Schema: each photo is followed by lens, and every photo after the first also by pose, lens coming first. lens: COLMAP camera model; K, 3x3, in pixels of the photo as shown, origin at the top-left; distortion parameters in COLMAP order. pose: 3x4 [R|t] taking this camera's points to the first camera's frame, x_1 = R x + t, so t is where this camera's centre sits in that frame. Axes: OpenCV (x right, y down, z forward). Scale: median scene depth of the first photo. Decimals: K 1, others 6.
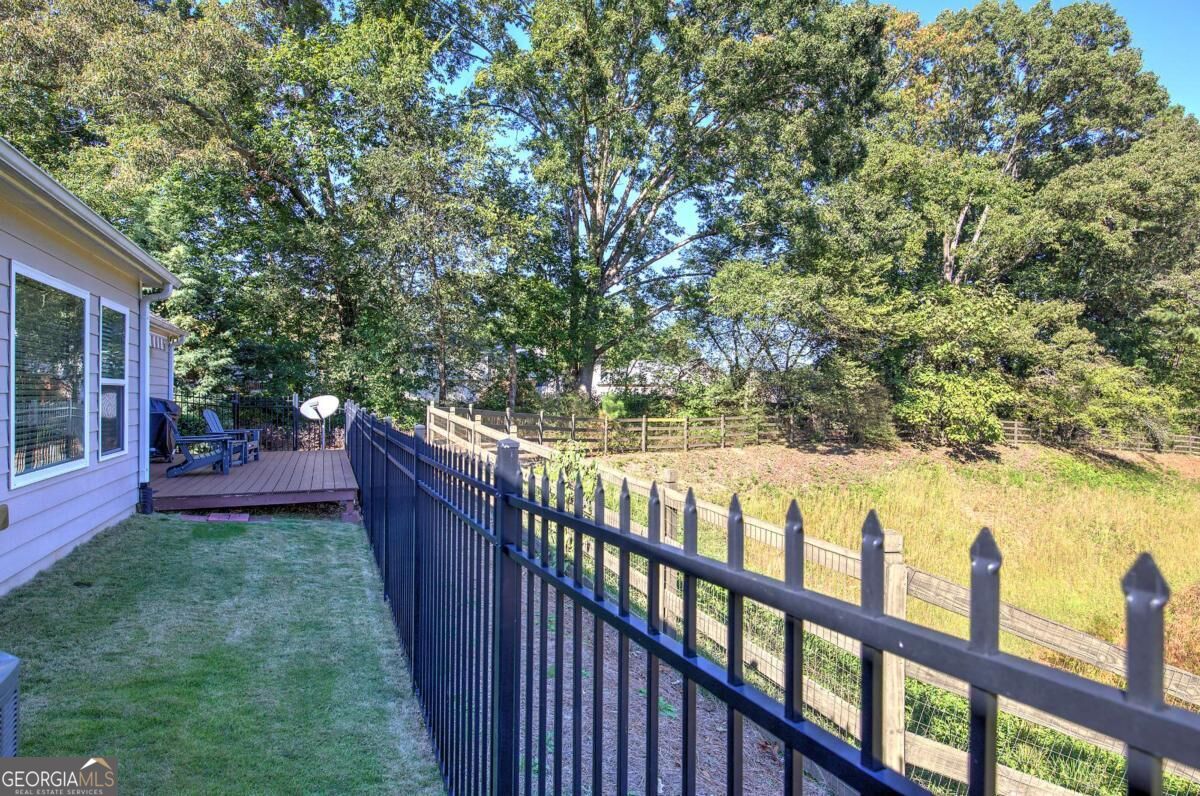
lens RADIAL K [[643.0, 0, 602.4], [0, 643.0, 397.4], [0, 0, 1]] dist [-0.000875, -0.000369]
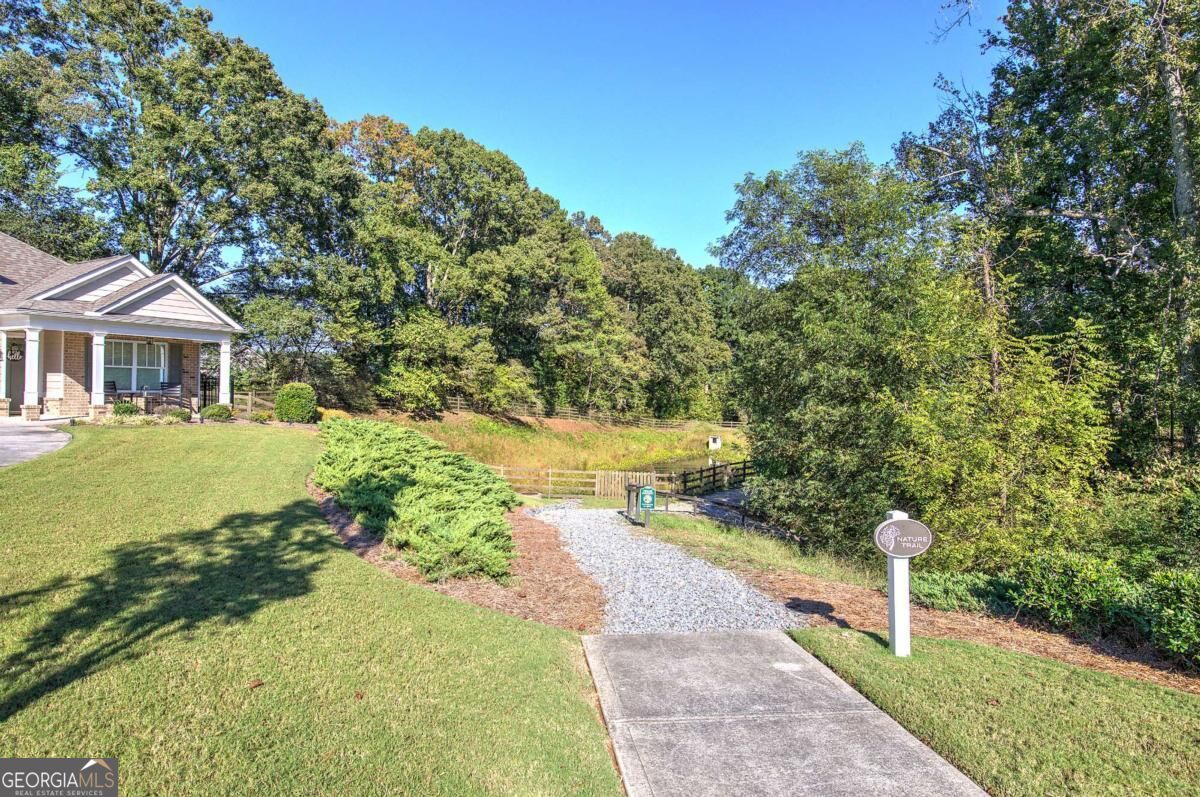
lens RADIAL K [[706.4, 0, 619.0], [0, 706.4, 398.9], [0, 0, 1]] dist [0.001529, -0.003633]
pose [[0.807526, 0.003733, 0.589820, -0.102507], [-0.015385, 0.999773, 0.014737, 0.009349], [-0.589631, -0.020975, 0.807400, -0.848975]]
